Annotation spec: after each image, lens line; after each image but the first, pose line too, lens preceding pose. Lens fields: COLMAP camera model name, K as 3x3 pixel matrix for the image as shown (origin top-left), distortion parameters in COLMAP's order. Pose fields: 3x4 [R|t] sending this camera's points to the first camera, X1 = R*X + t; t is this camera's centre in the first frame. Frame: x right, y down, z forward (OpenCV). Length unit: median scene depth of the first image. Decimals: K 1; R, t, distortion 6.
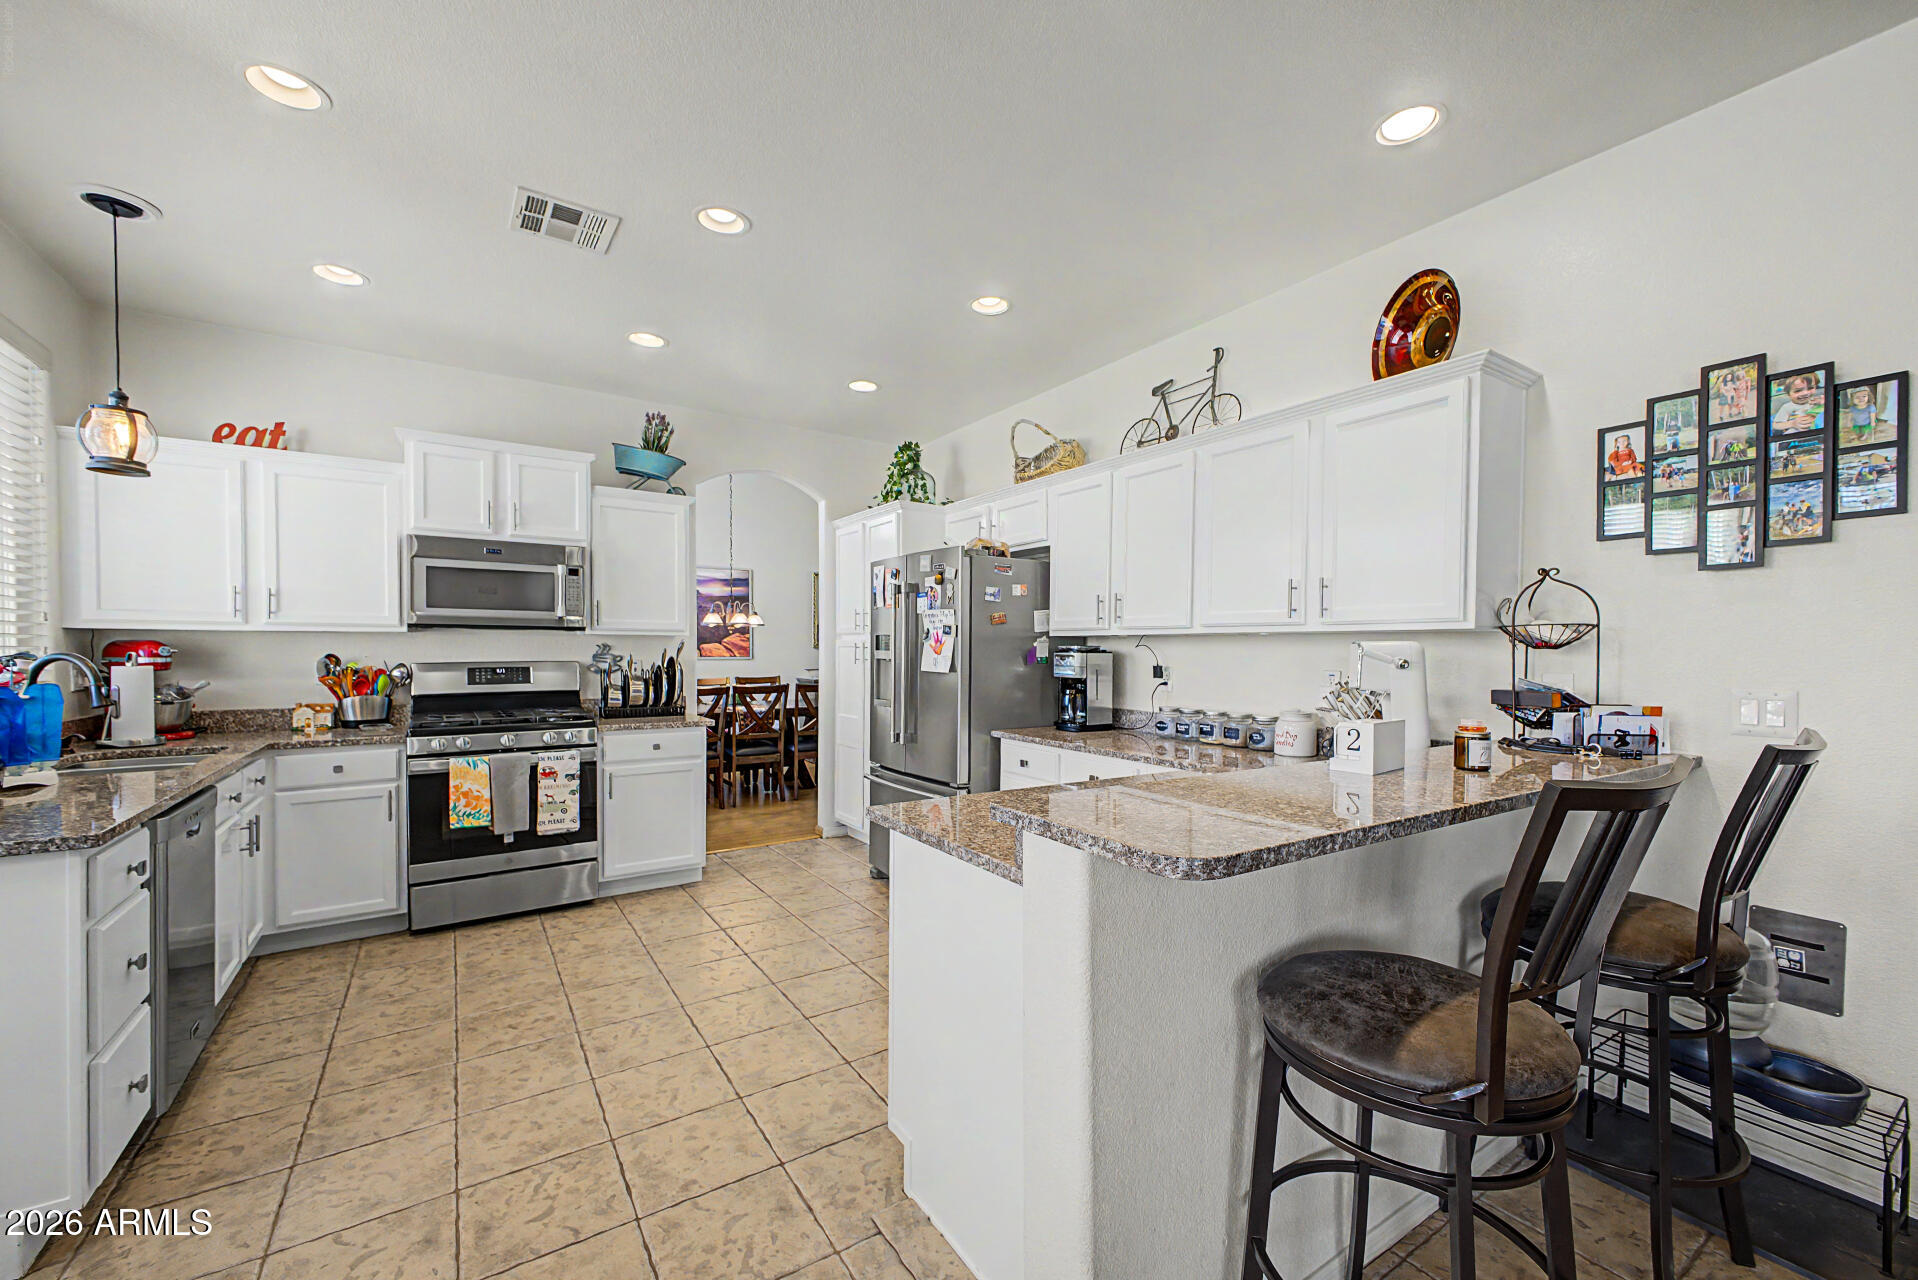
lens RADIAL K [[752.1, 0, 957.2], [0, 752.1, 646.4], [0, 0, 1]] dist [0.010537, -0.001846]
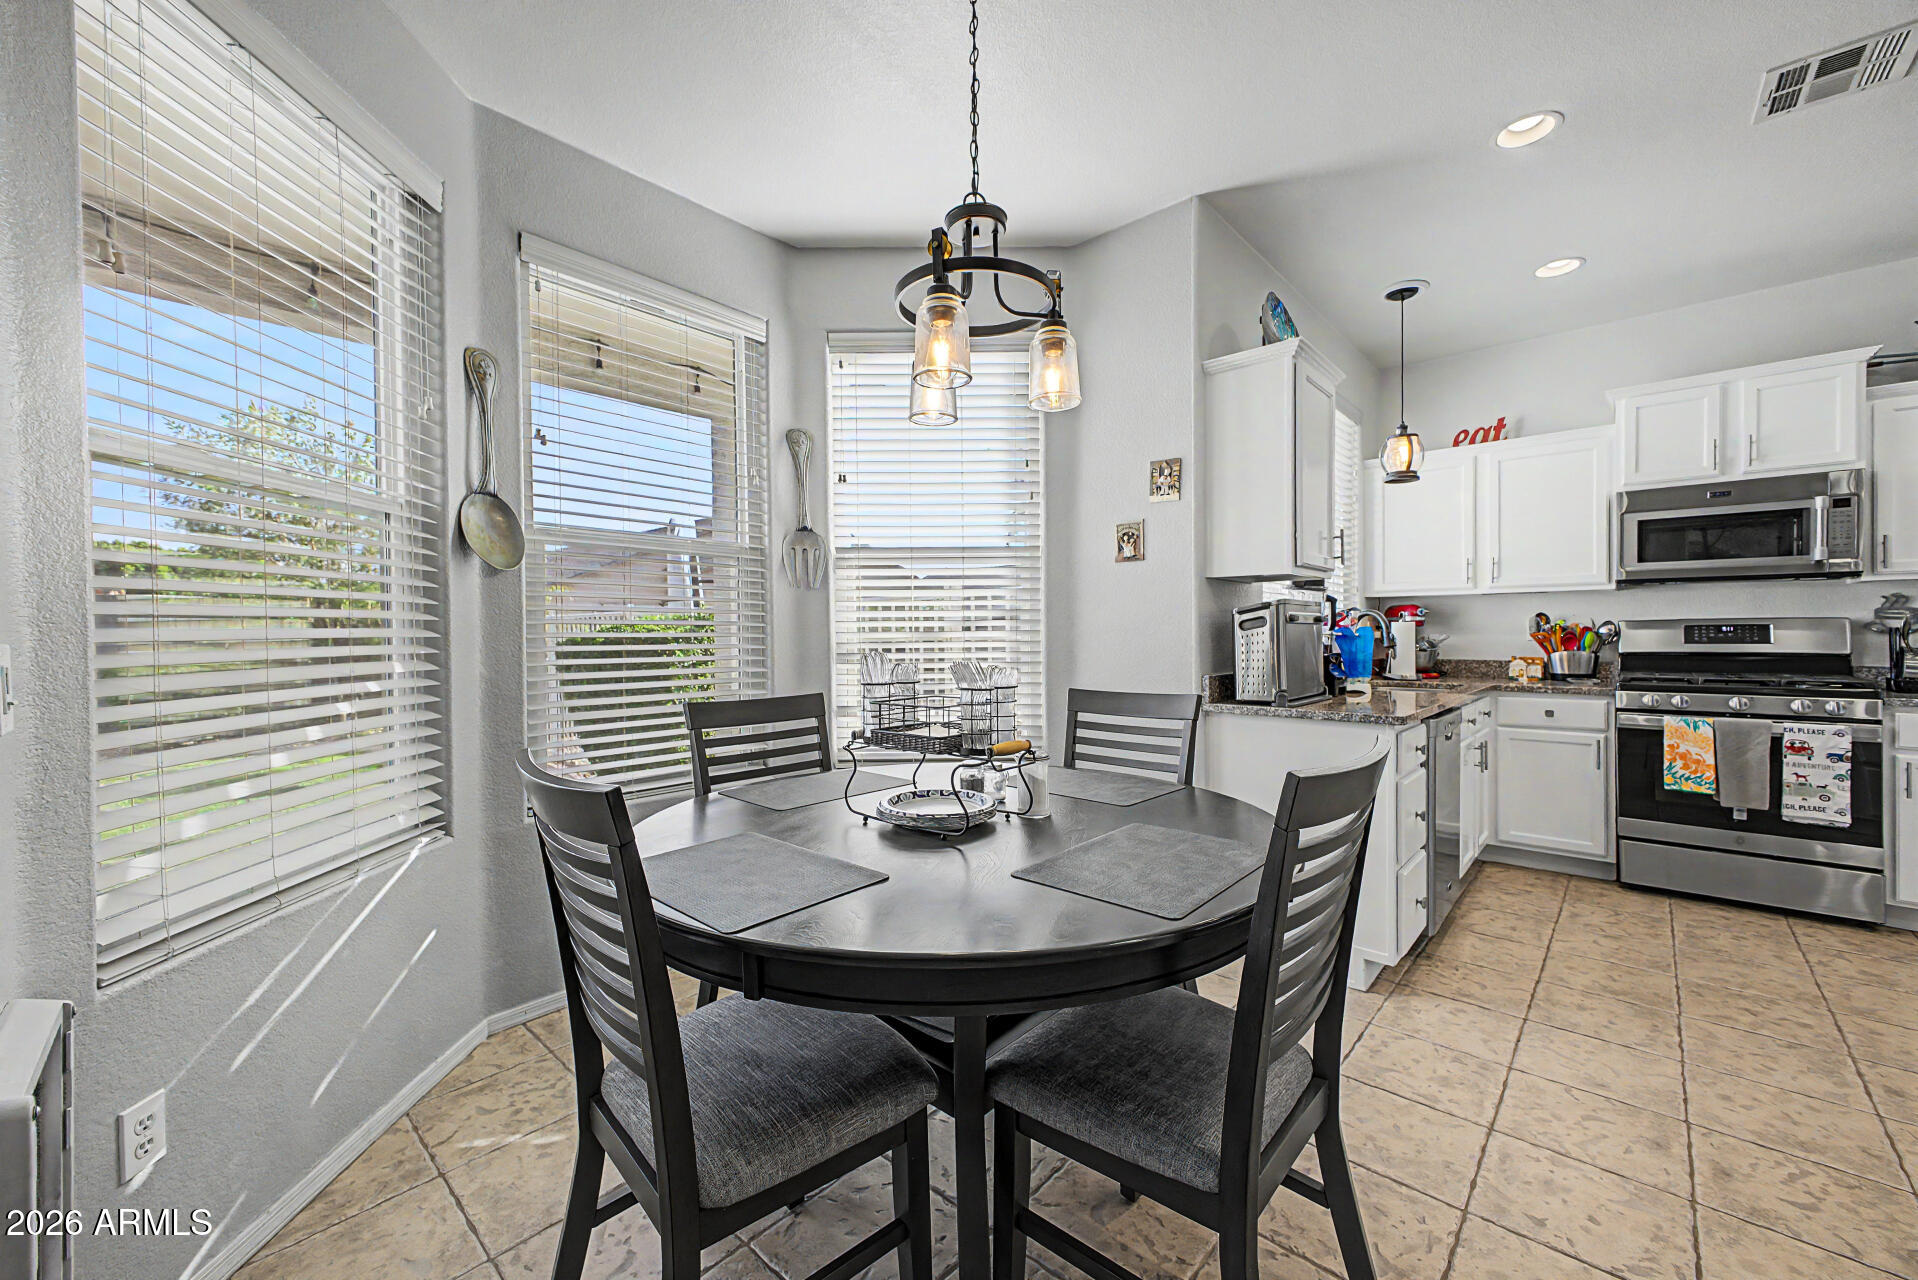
lens RADIAL K [[752.1, 0, 956.4], [0, 752.1, 639.3], [0, 0, 1]] dist [0.010537, -0.001846]
pose [[0.243518, 0.000176, -0.969896, 0.048613], [-0.005774, 0.999983, -0.001268, 0.057192], [0.969879, 0.005909, 0.243515, -0.115159]]
